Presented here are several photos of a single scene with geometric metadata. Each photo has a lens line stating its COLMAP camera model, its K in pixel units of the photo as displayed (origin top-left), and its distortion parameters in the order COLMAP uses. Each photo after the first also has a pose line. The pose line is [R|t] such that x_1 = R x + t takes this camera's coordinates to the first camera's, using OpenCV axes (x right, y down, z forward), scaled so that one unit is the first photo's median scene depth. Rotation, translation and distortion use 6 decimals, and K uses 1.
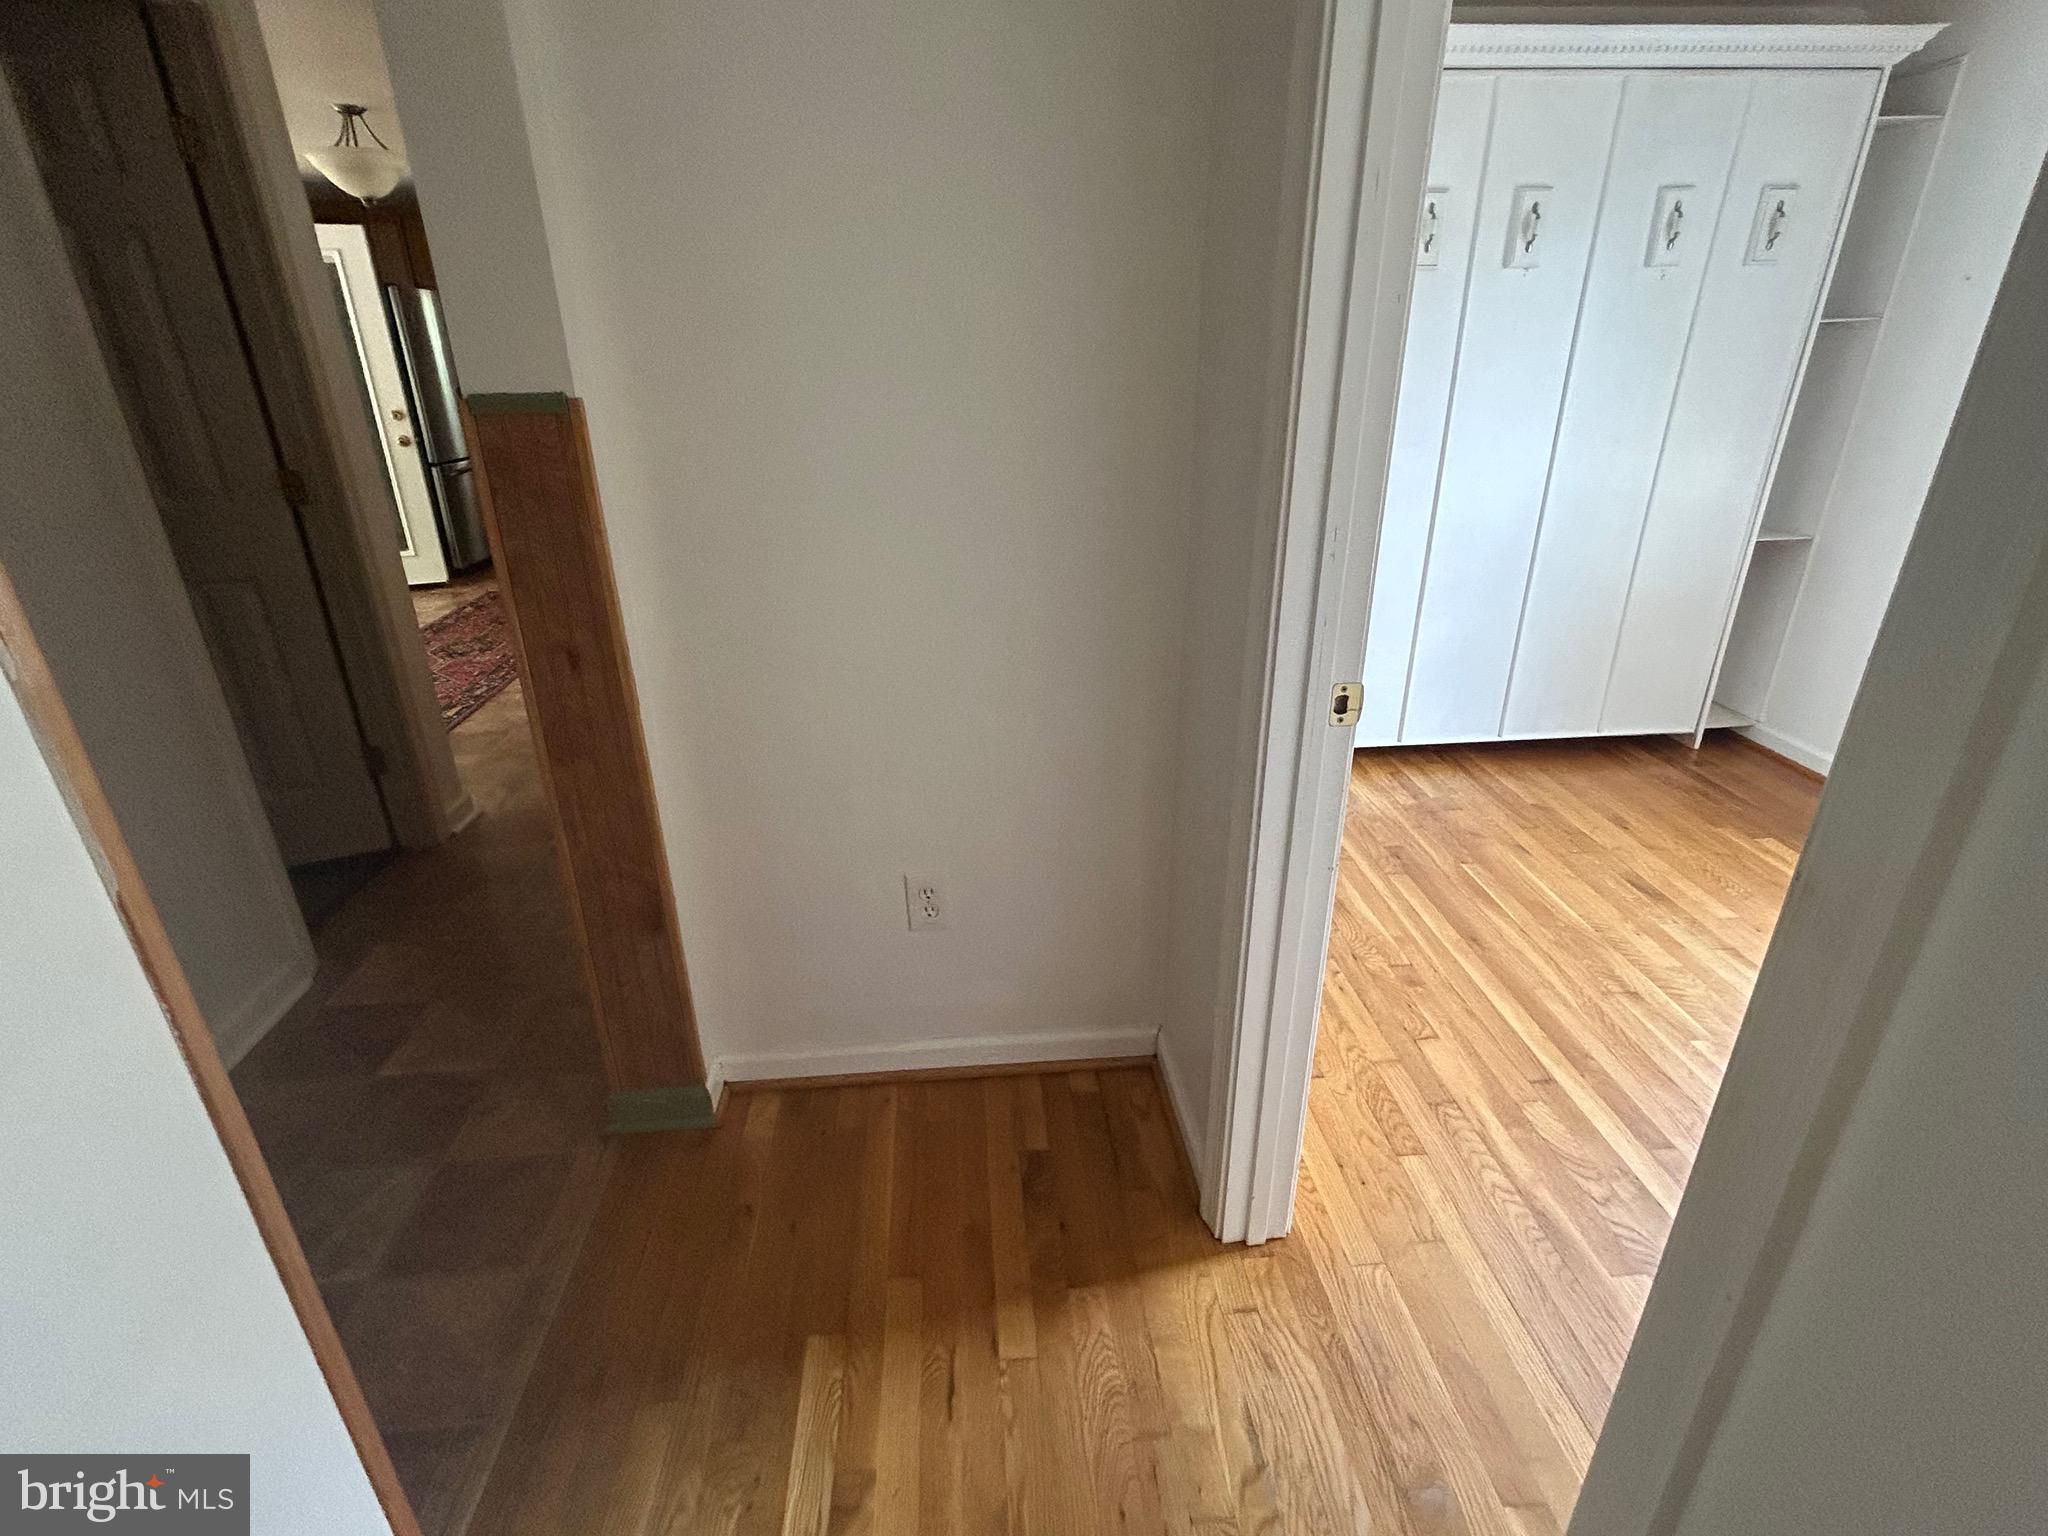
lens RADIAL K [[987.9, 0, 1019.3], [0, 987.9, 774.4], [0, 0, 1]] dist [-0.005733, -0.000431]
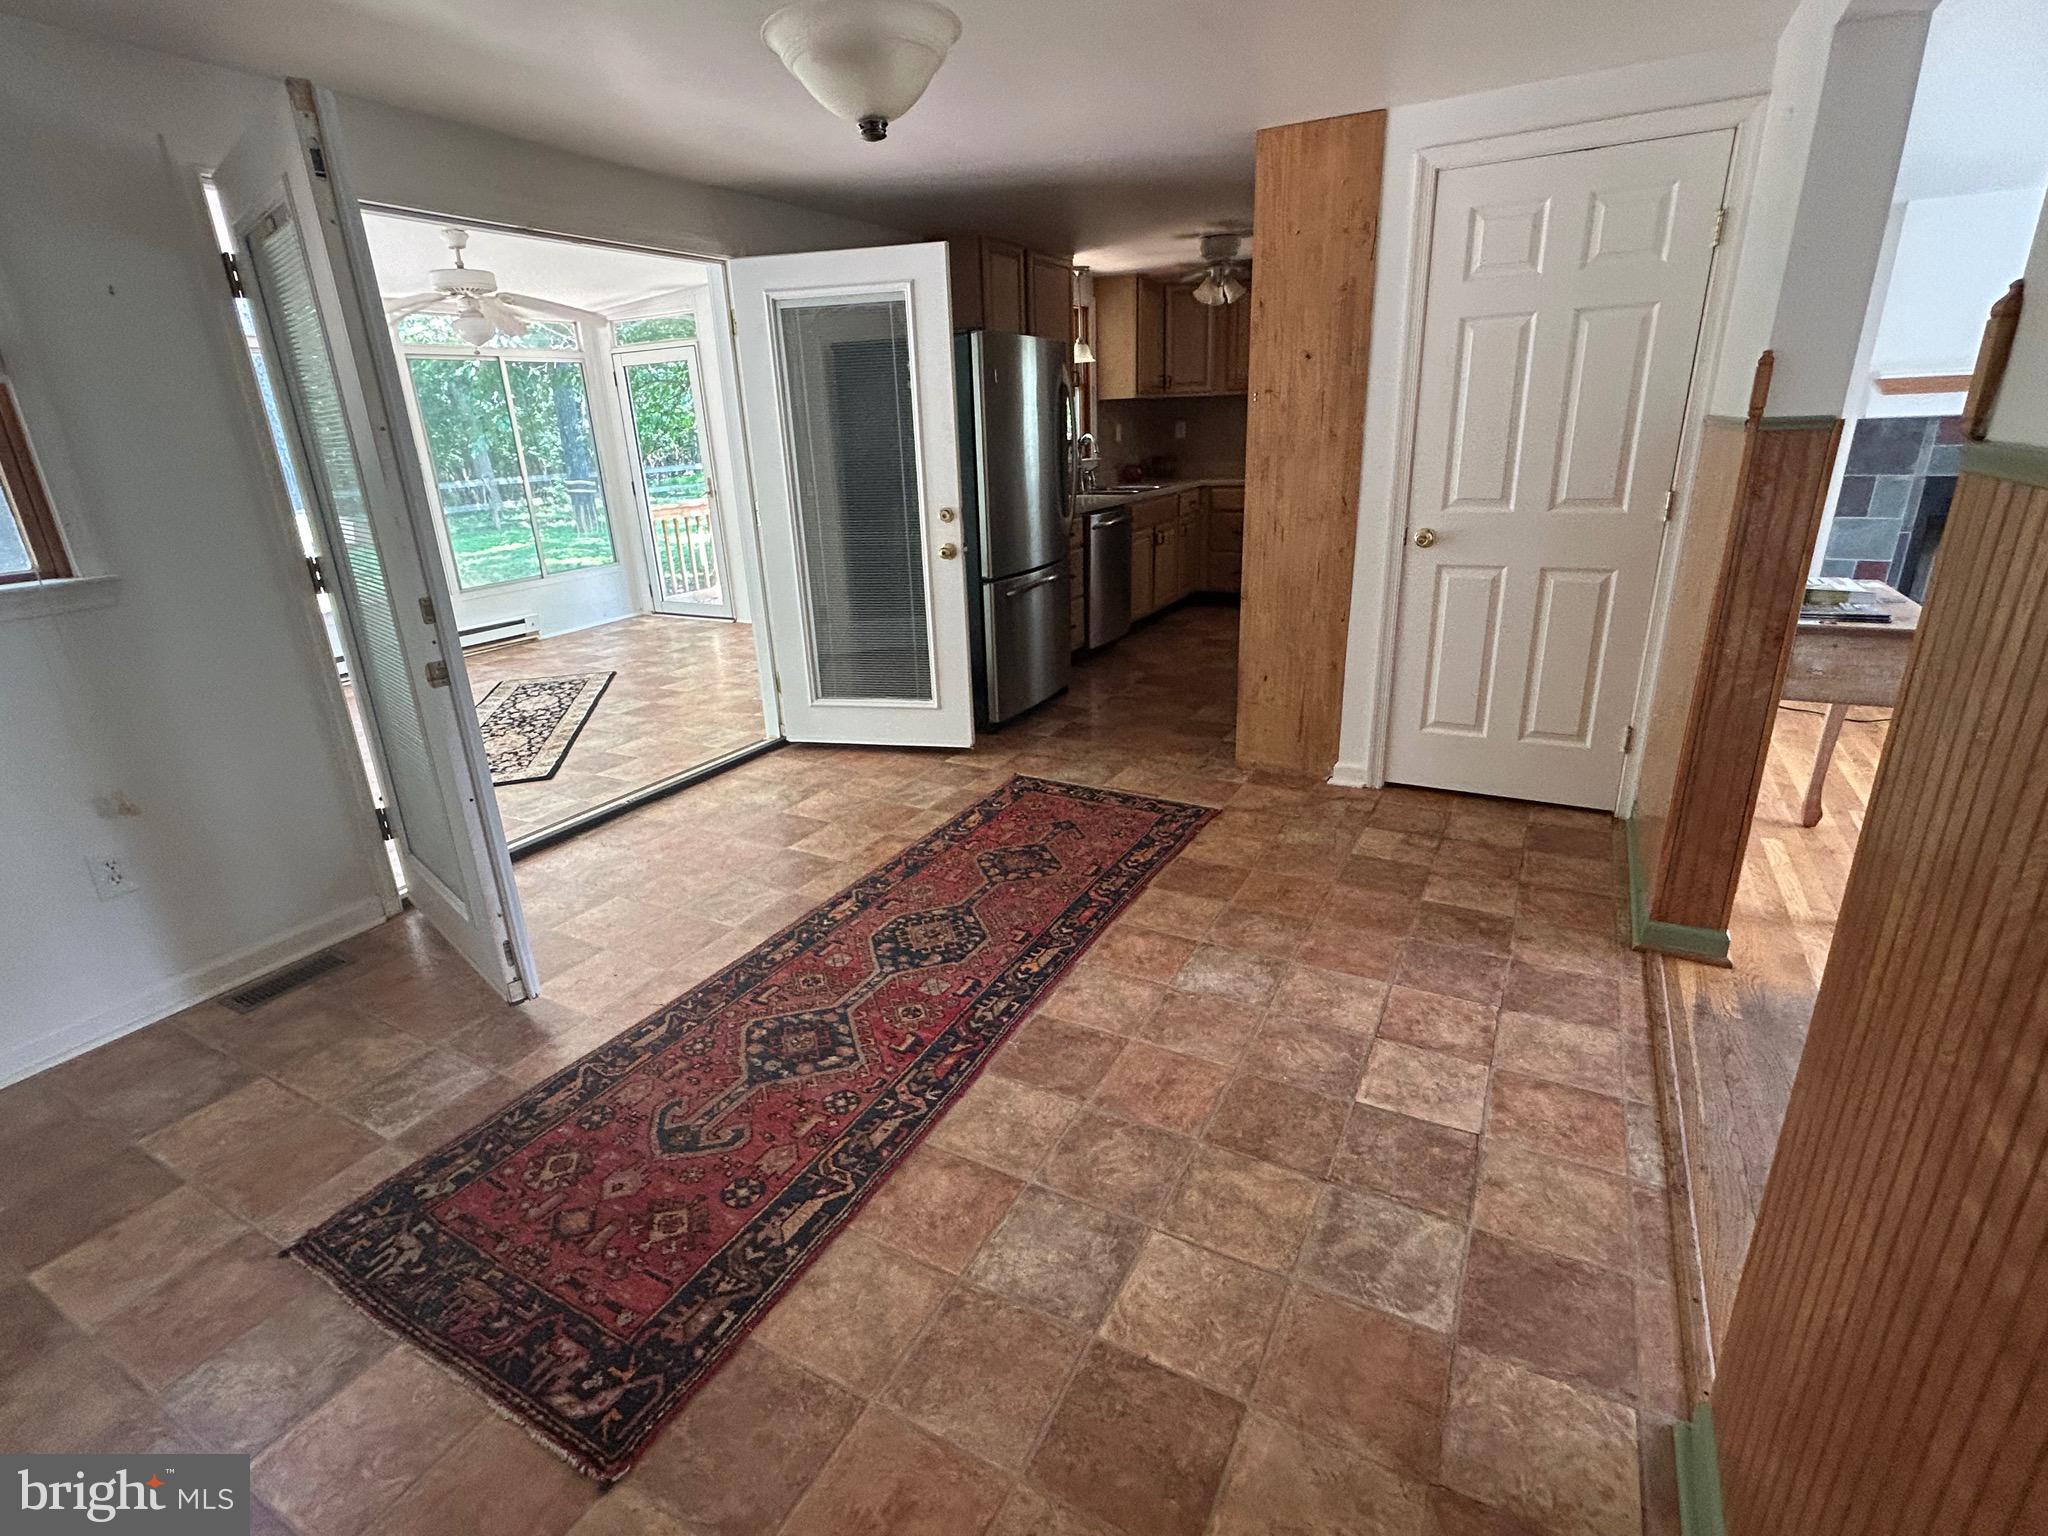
lens RADIAL K [[987.9, 0, 1023.5], [0, 987.9, 767.9], [0, 0, 1]] dist [-0.005733, -0.000431]
pose [[0.843326, 0.161927, -0.512427, -0.202268], [-0.190659, 0.981650, -0.003575, -0.197309], [0.502445, 0.100714, 0.858723, 0.448644]]
